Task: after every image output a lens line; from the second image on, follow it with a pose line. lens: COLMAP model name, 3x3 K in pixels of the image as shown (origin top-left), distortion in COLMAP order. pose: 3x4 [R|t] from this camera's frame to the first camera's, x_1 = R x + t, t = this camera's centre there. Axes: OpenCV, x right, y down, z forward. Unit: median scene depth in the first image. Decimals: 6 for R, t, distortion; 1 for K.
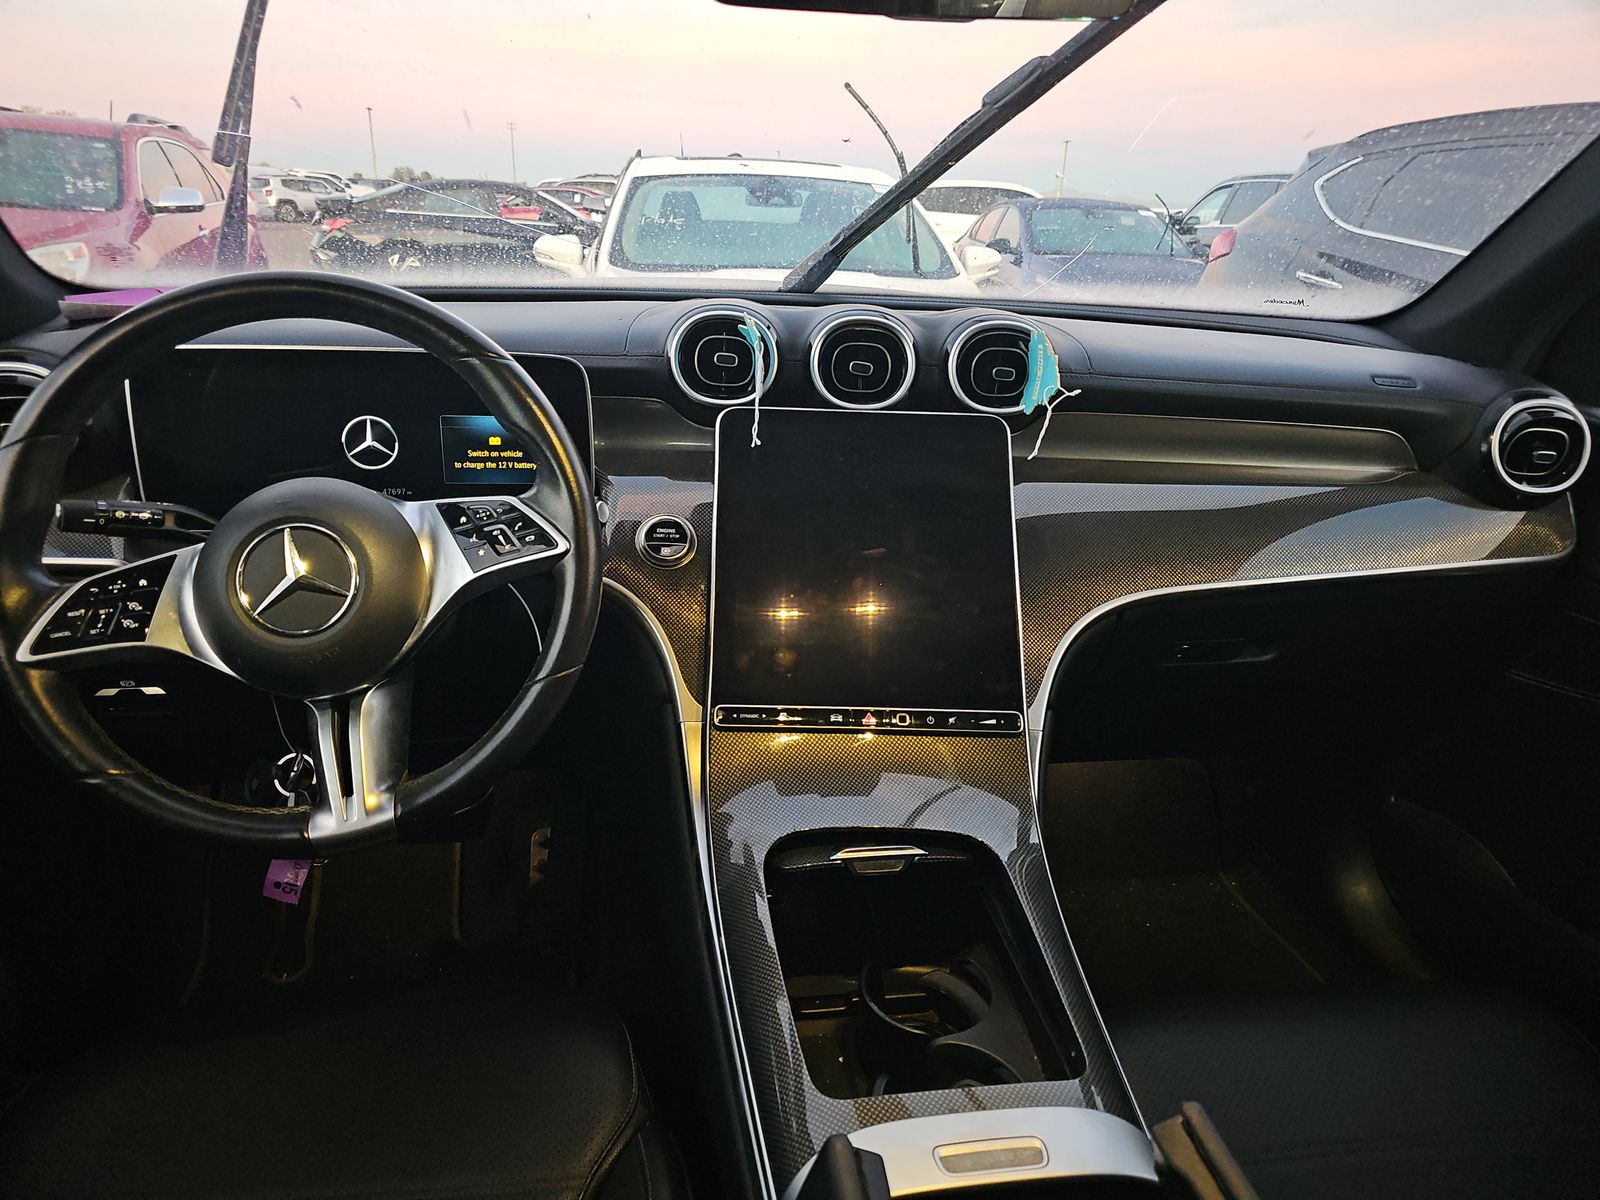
lens RADIAL K [[1059.8, 0, 800.0], [0, 1059.8, 600.0], [0, 0, 1]] dist [0.082437, -0.088242]
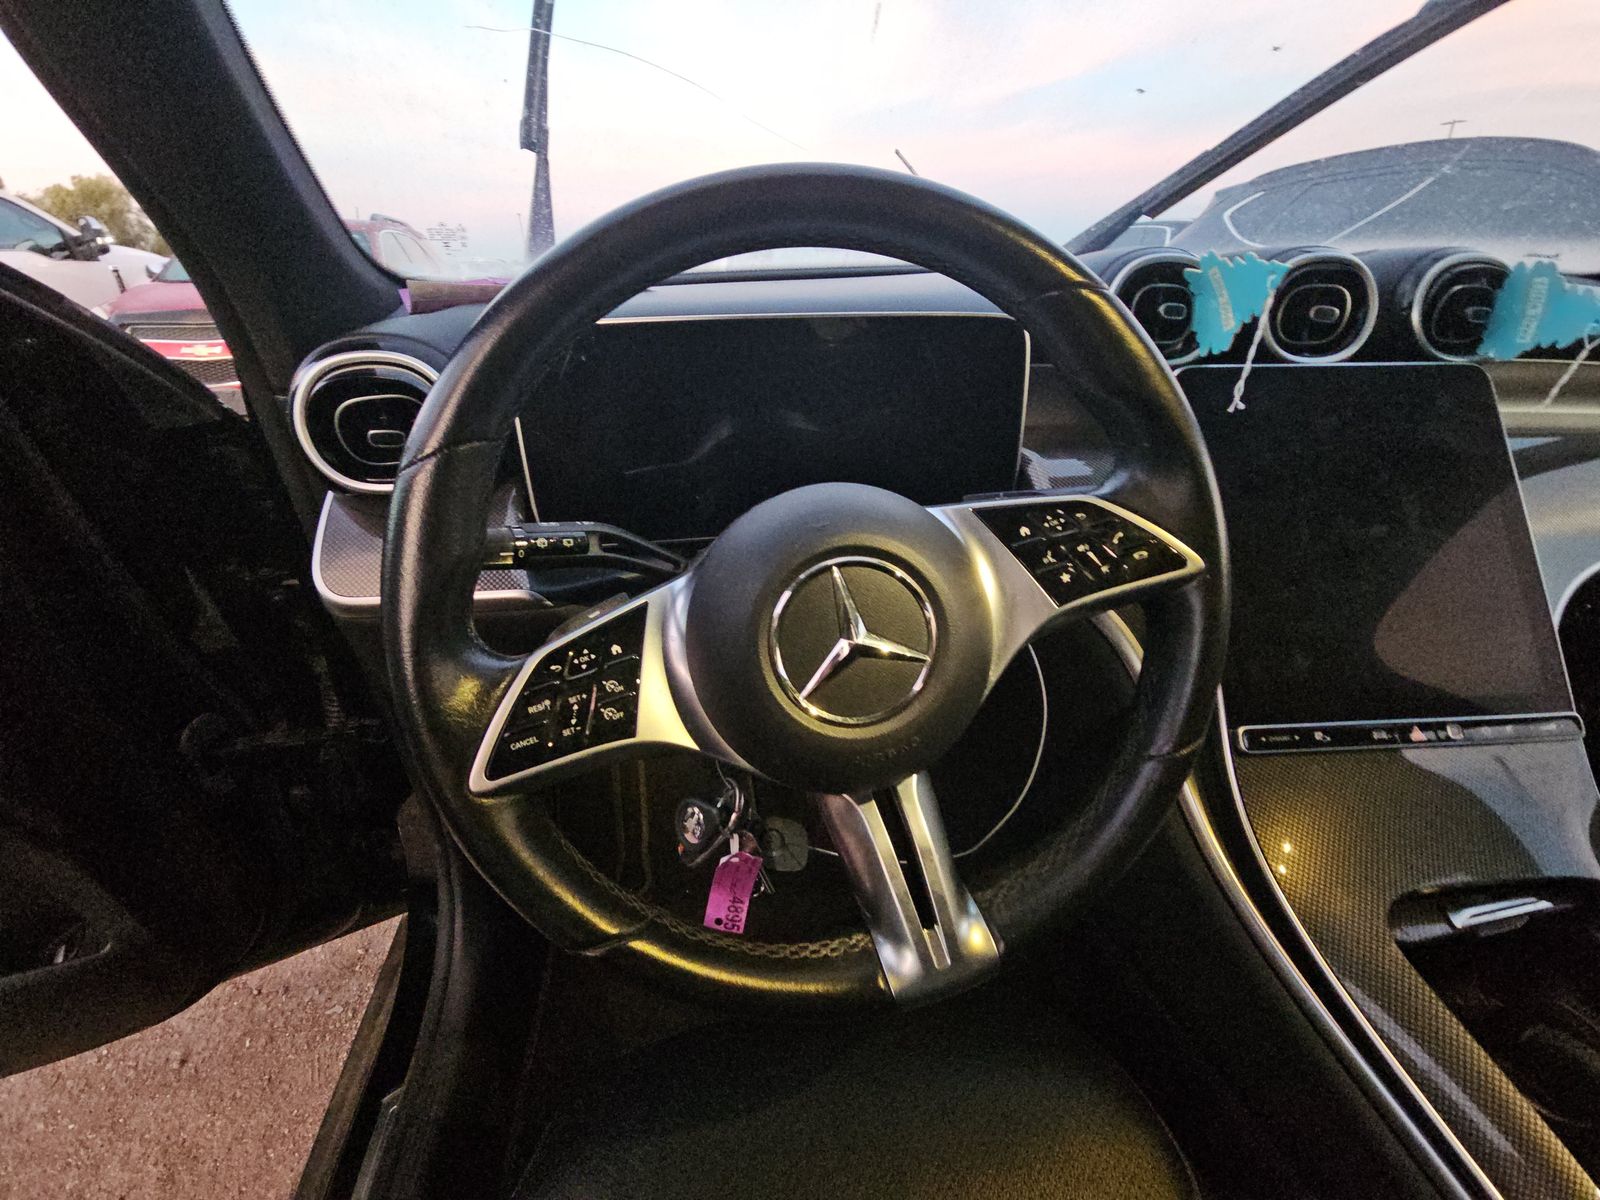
lens RADIAL K [[645.4, 0, 800.0], [0, 645.4, 600.0], [0, 0, 1]] dist [0.001157, 0.000068]
pose [[0.998700, -0.050674, -0.005436, -0.464456], [0.050961, 0.991807, 0.117142, -0.087399], [-0.000545, -0.117266, 0.993100, 0.560442]]
